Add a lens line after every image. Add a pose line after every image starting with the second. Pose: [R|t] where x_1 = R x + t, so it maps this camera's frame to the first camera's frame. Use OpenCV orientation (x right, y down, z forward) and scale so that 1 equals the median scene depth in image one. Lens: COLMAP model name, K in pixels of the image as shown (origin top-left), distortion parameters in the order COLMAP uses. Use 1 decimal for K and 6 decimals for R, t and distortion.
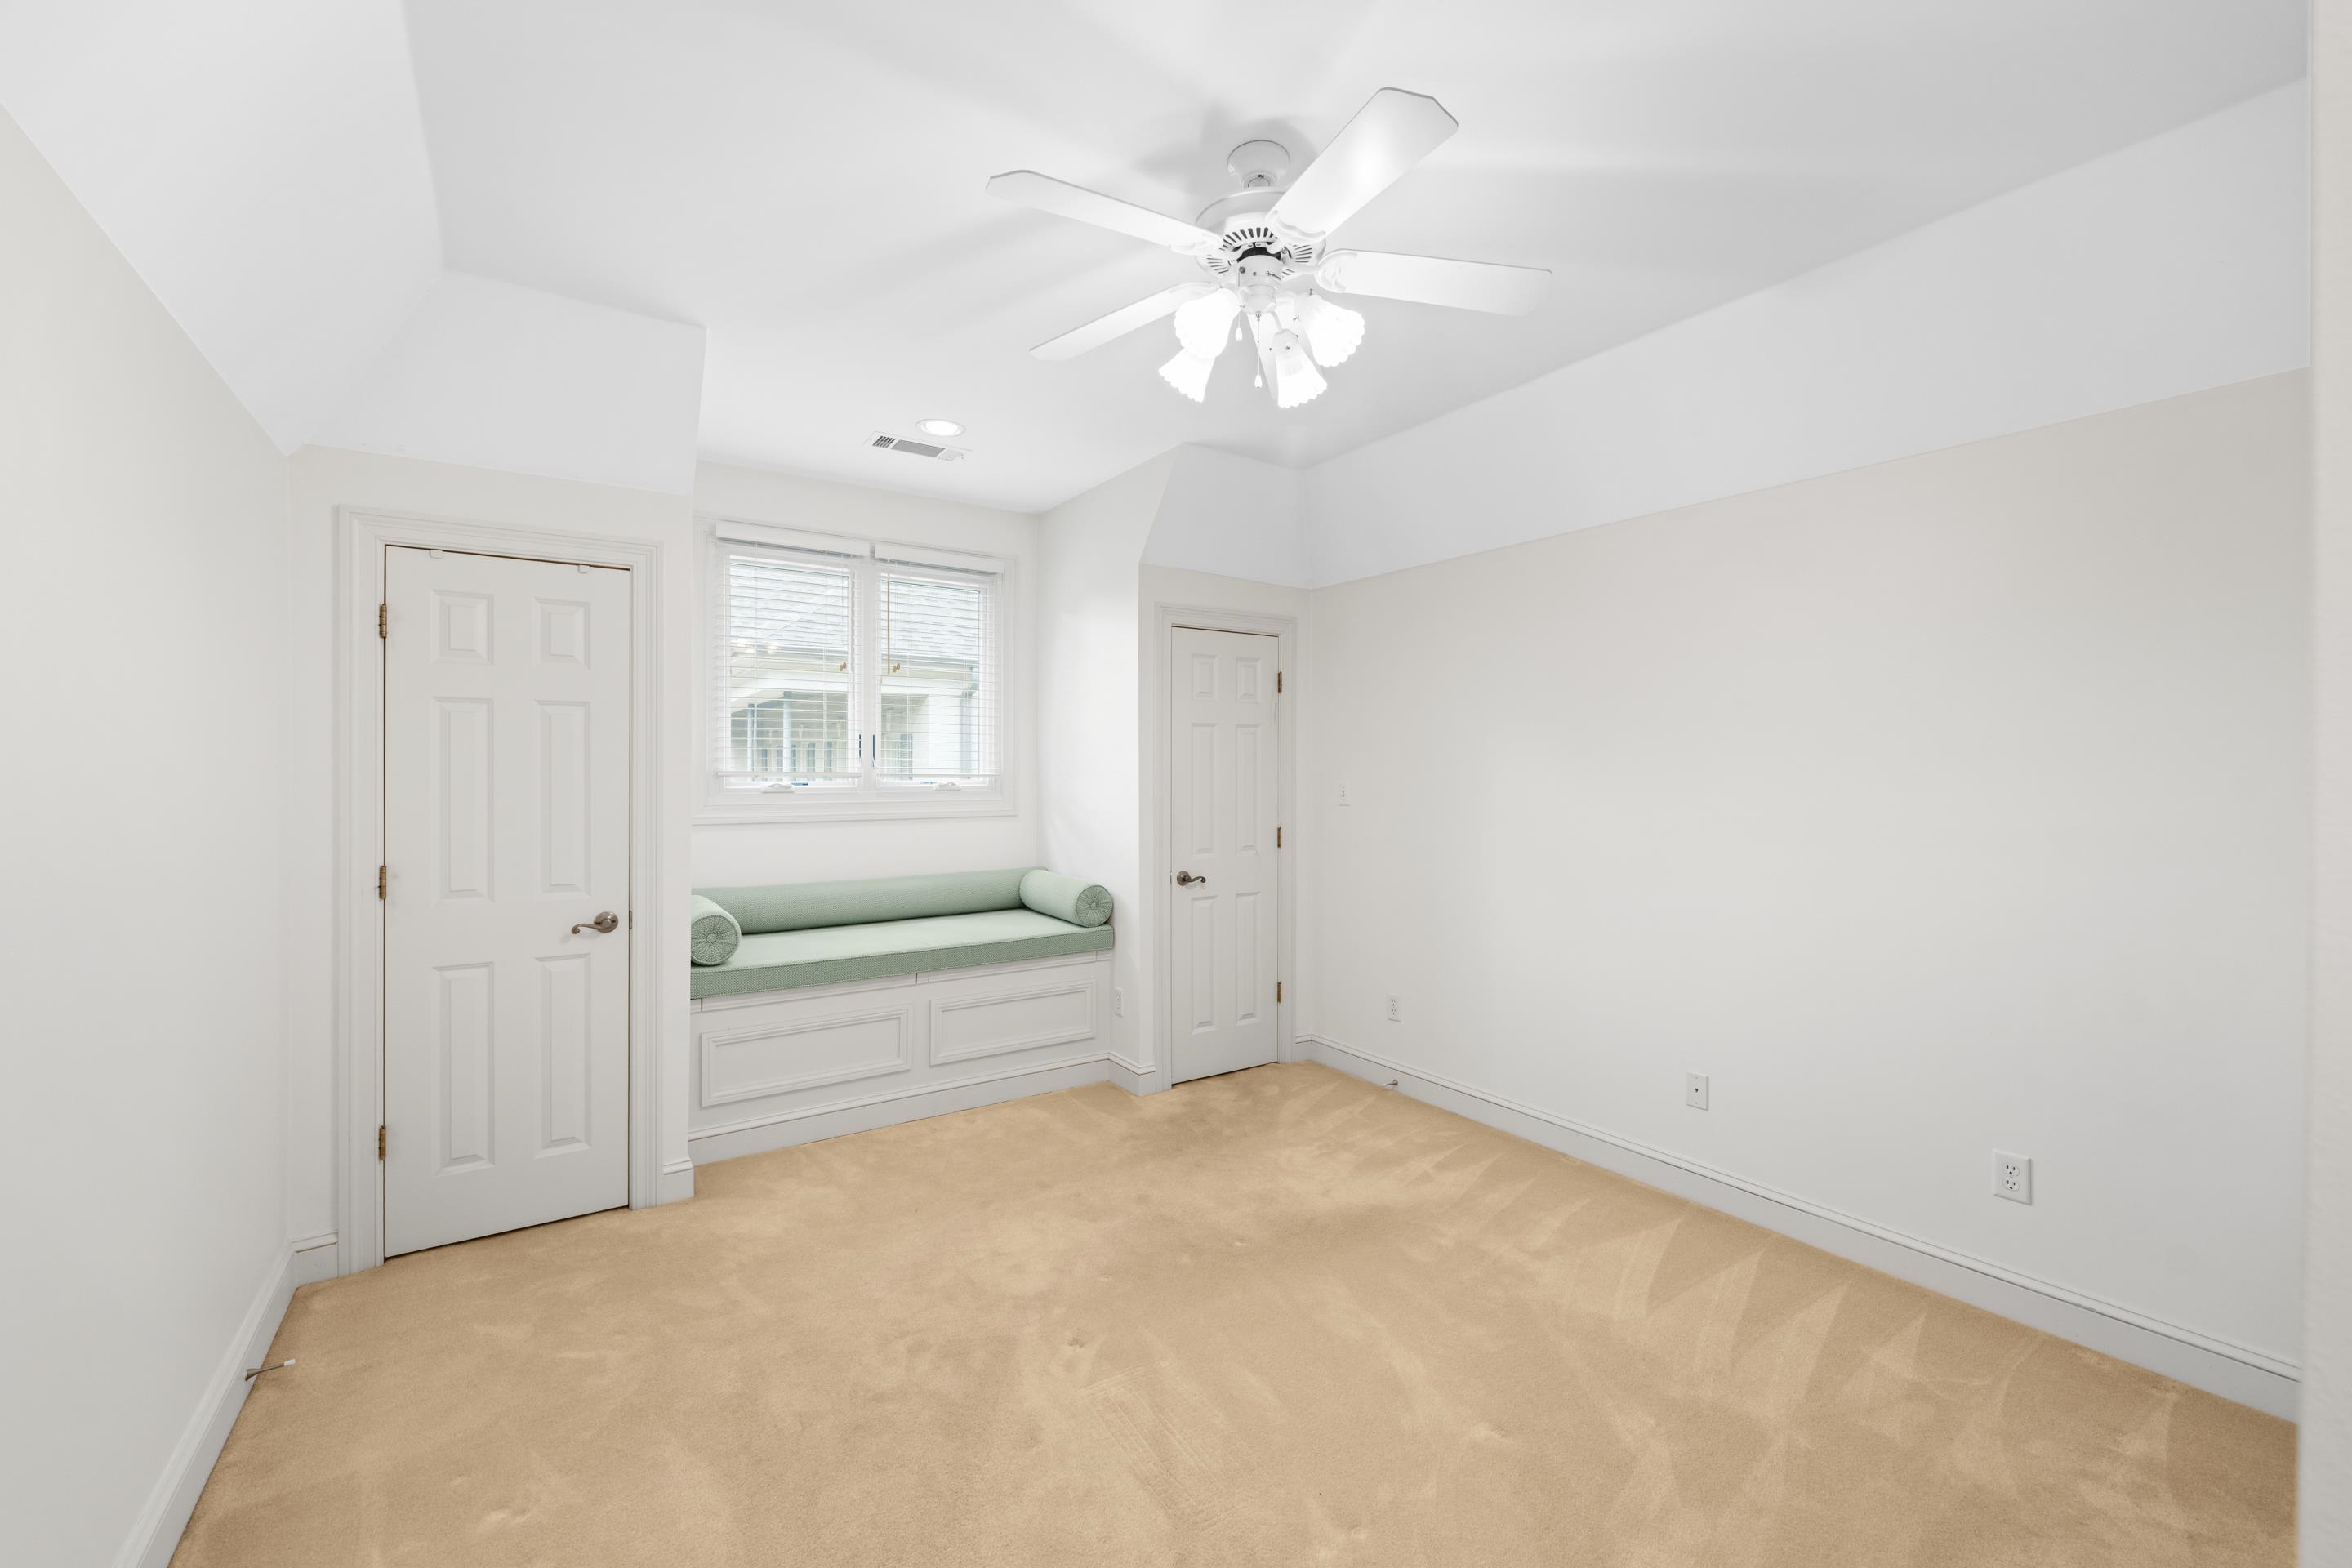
lens RADIAL K [[952.1, 0, 1176.9], [0, 952.1, 790.0], [0, 0, 1]] dist [0.013842, 0.000492]
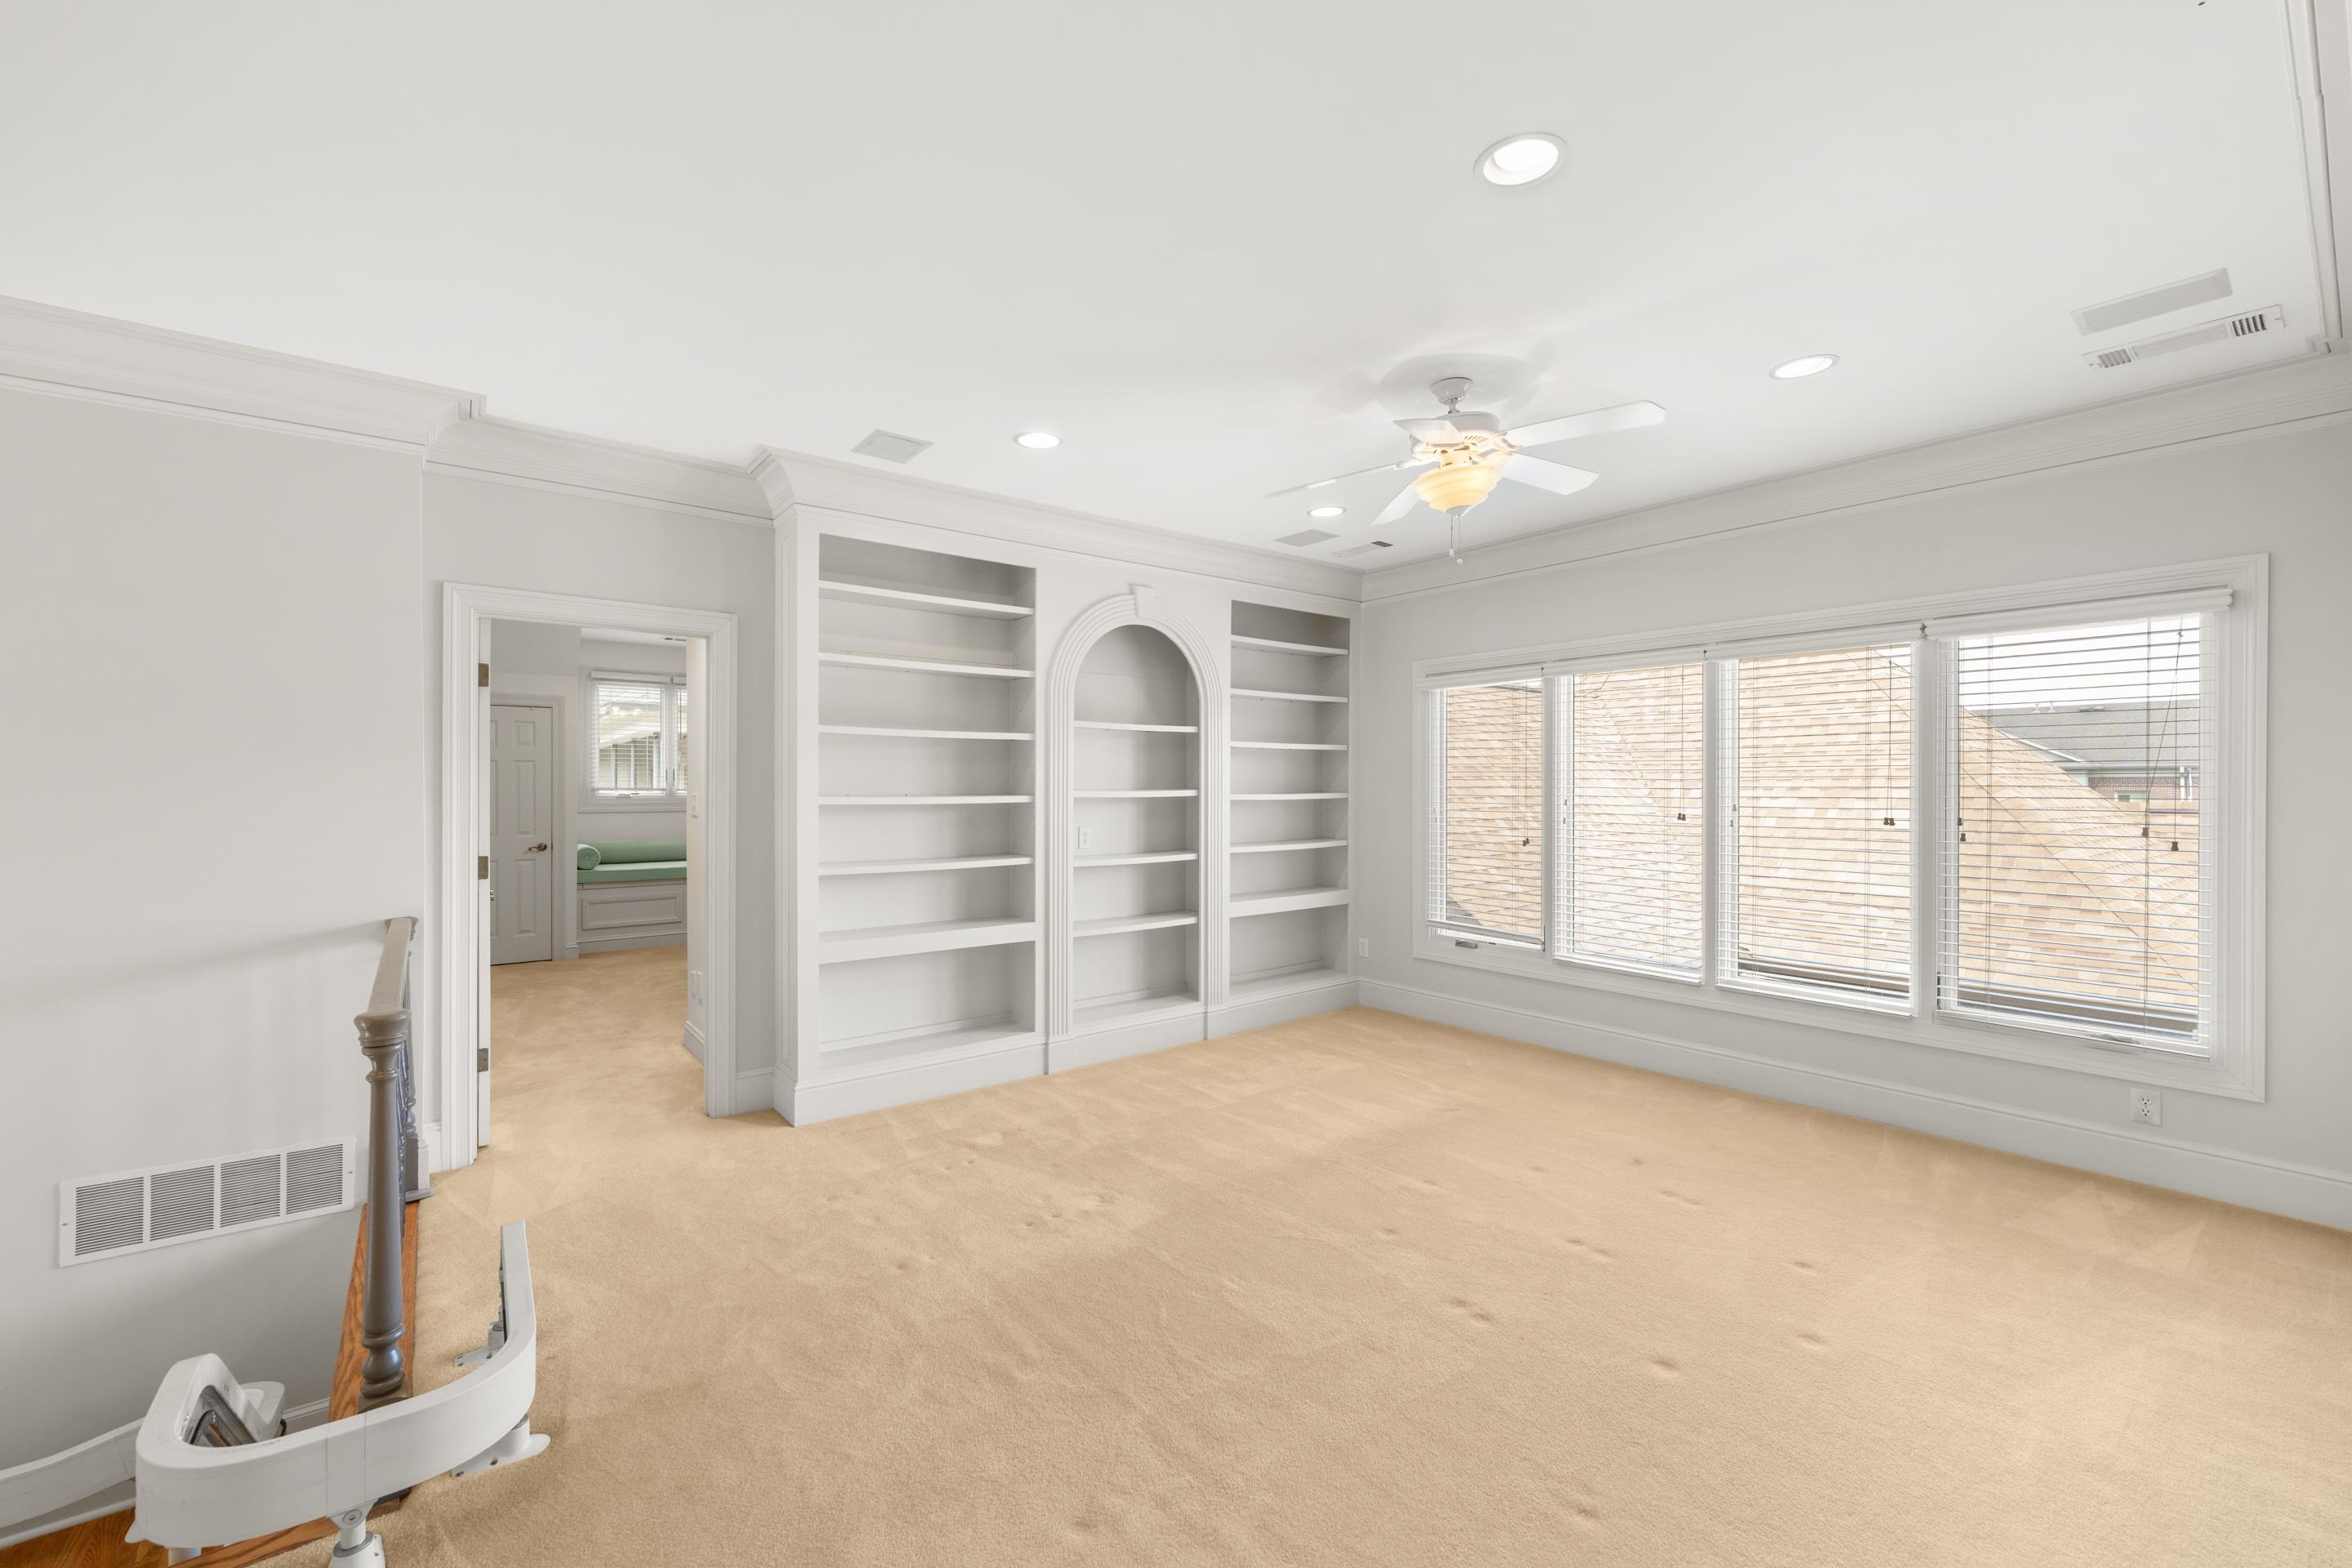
lens RADIAL K [[952.1, 0, 1173.7], [0, 952.1, 795.9], [0, 0, 1]] dist [0.013842, 0.000492]
pose [[0.996111, -0.005680, 0.087923, 0.330593], [0.005632, 0.999984, 0.000795, 0.003121], [-0.087927, -0.000297, 0.996127, -0.652389]]
